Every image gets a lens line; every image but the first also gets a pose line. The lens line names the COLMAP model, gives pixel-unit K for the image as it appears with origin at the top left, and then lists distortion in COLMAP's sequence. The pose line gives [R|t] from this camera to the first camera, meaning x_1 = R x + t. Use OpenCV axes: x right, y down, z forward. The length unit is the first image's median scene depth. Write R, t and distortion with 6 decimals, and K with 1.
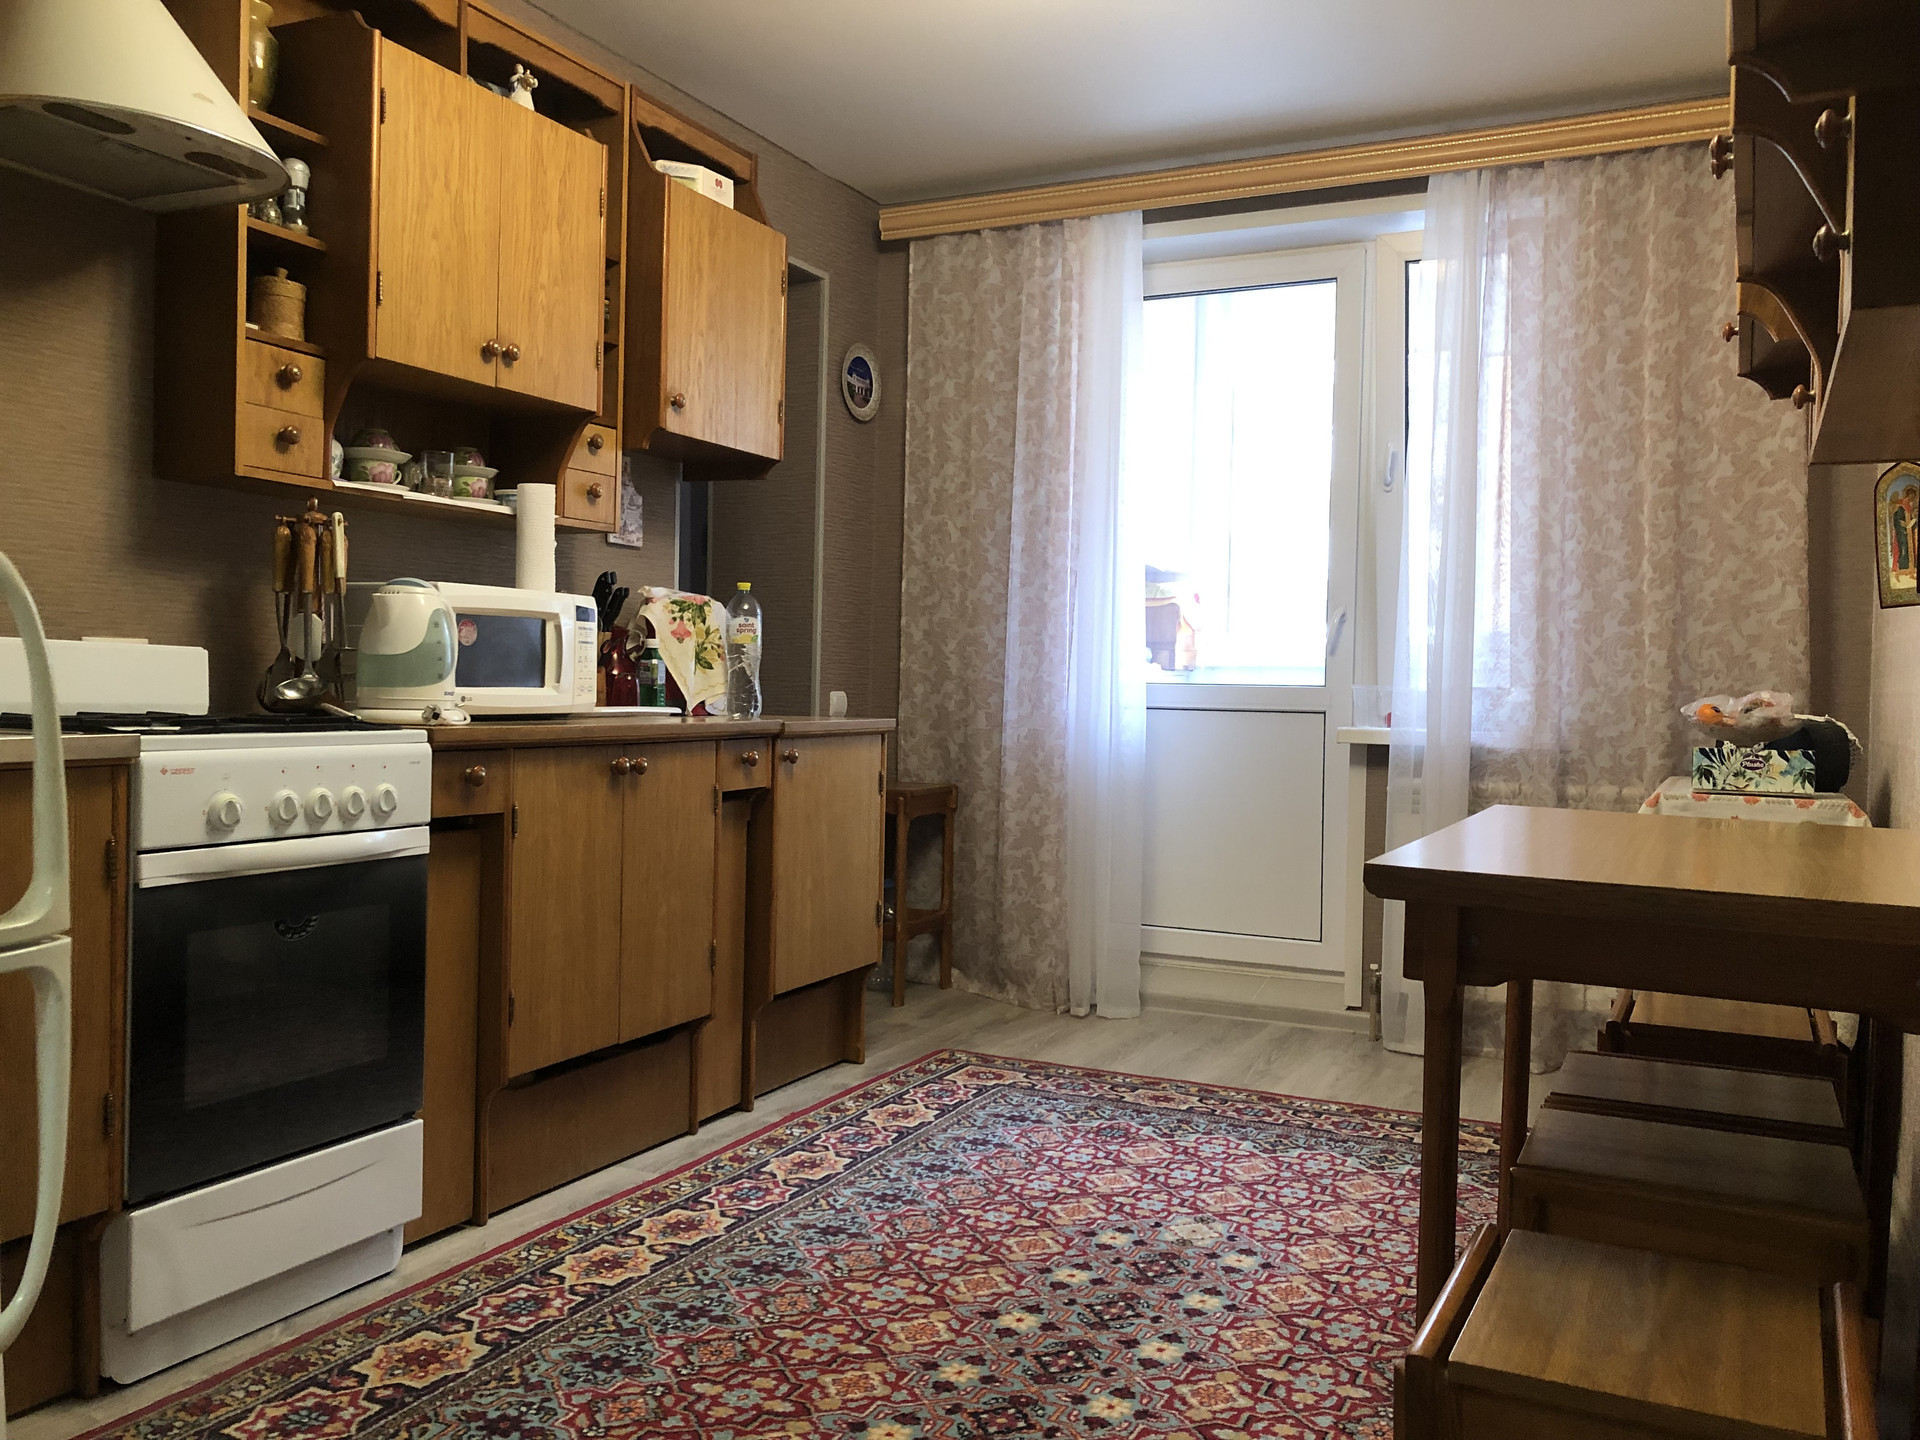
lens RADIAL K [[1576.6, 0, 984.2], [0, 1576.6, 720.3], [0, 0, 1]] dist [0.014168, 0.004203]
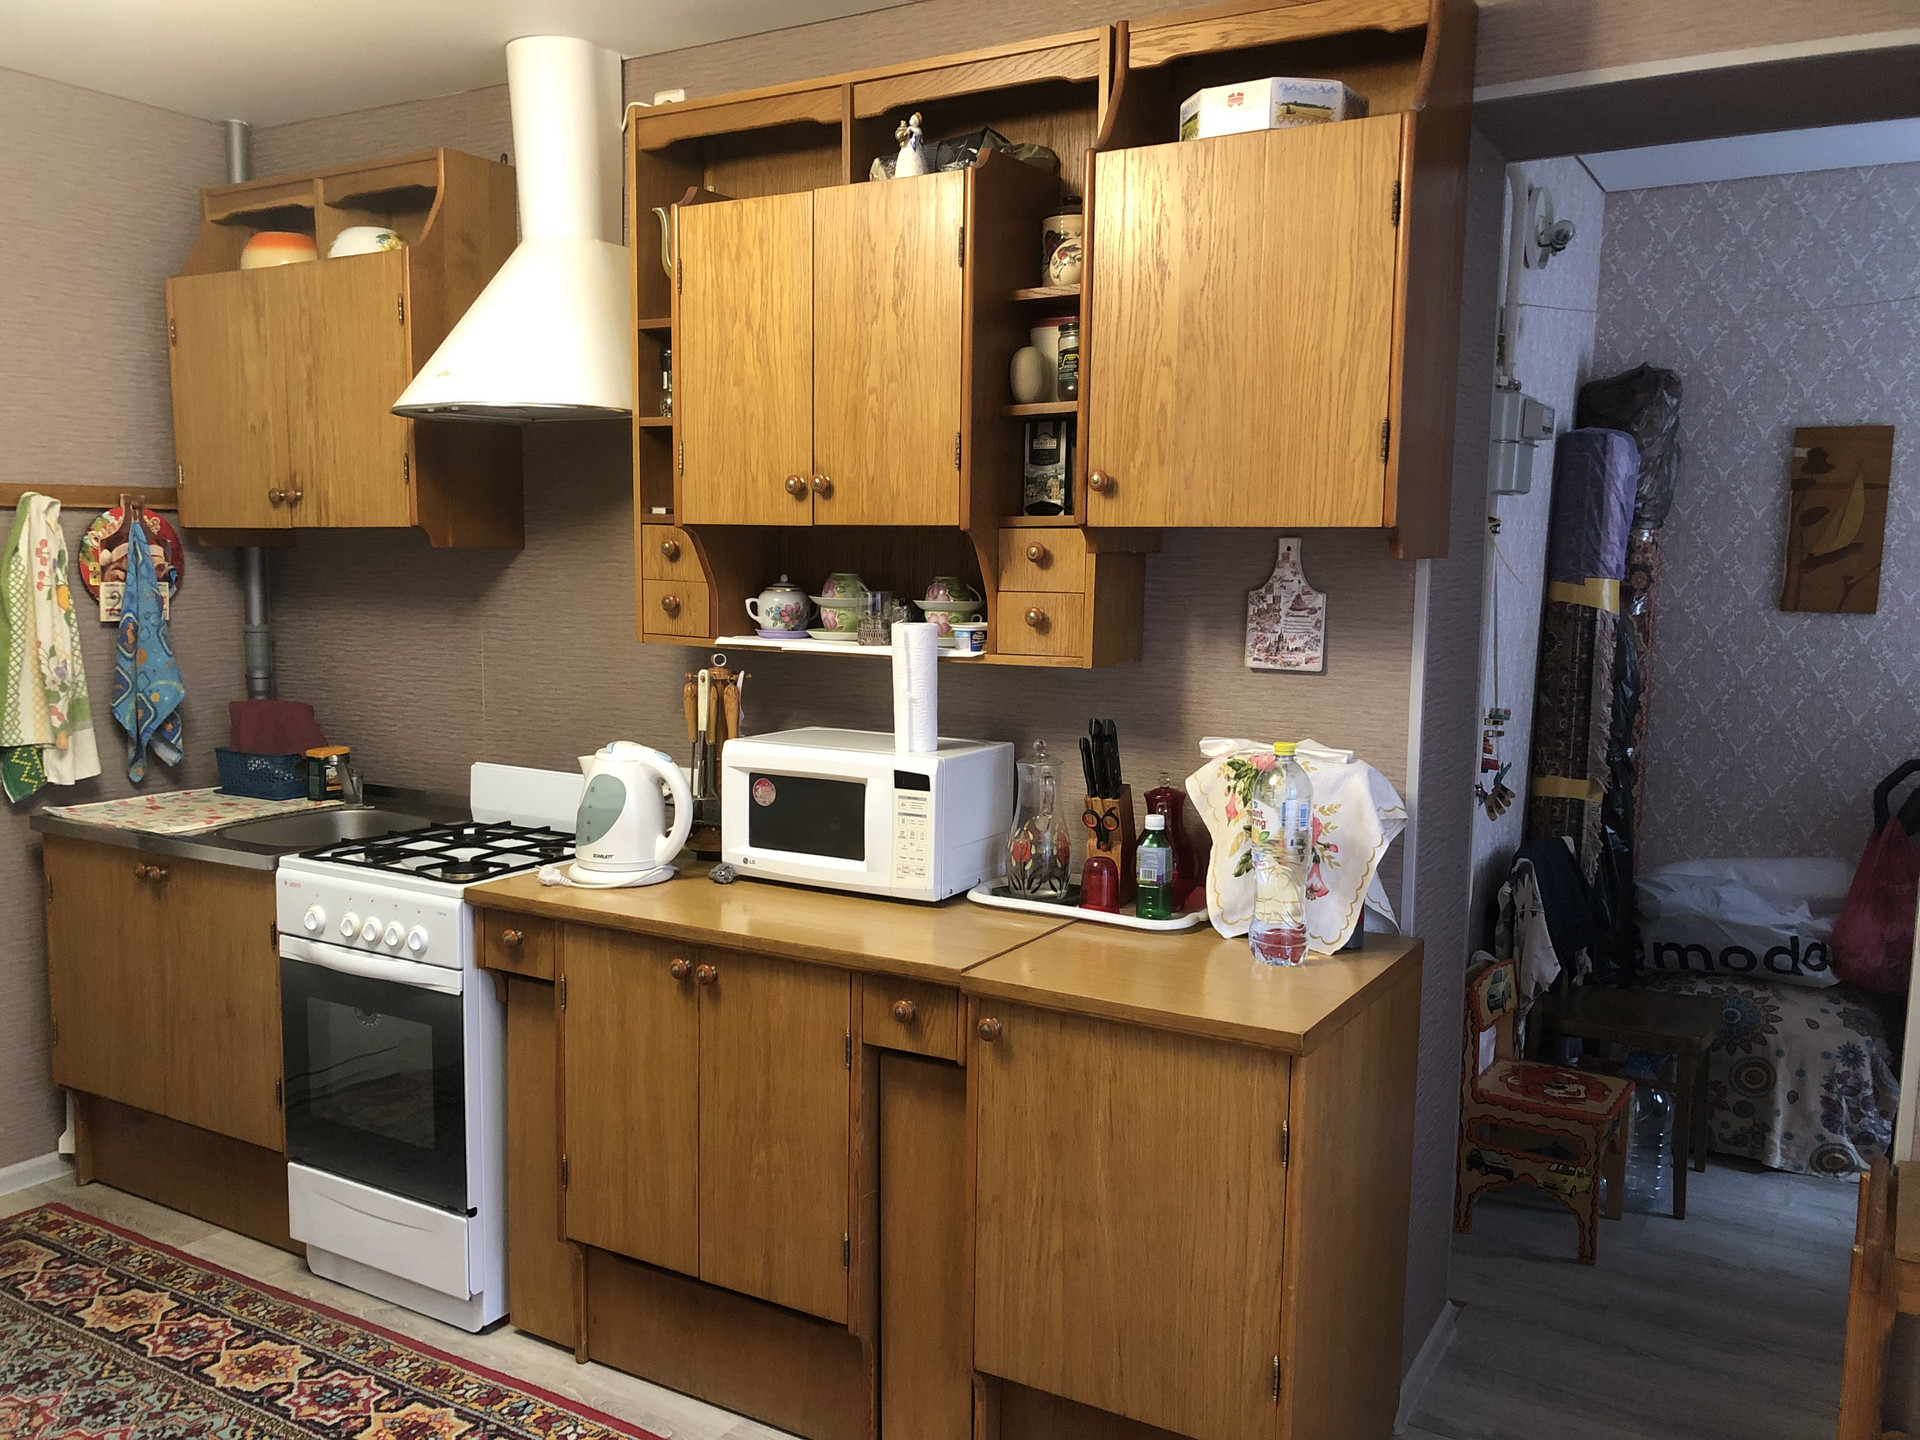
lens RADIAL K [[1579.1, 0, 974.3], [0, 1579.1, 725.0], [0, 0, 1]] dist [0.049142, -0.070189]
pose [[-0.093661, 0.096671, -0.990900, 0.621089], [-0.035027, 0.994339, 0.100317, -0.202391], [0.994988, 0.044104, -0.089745, 1.247082]]
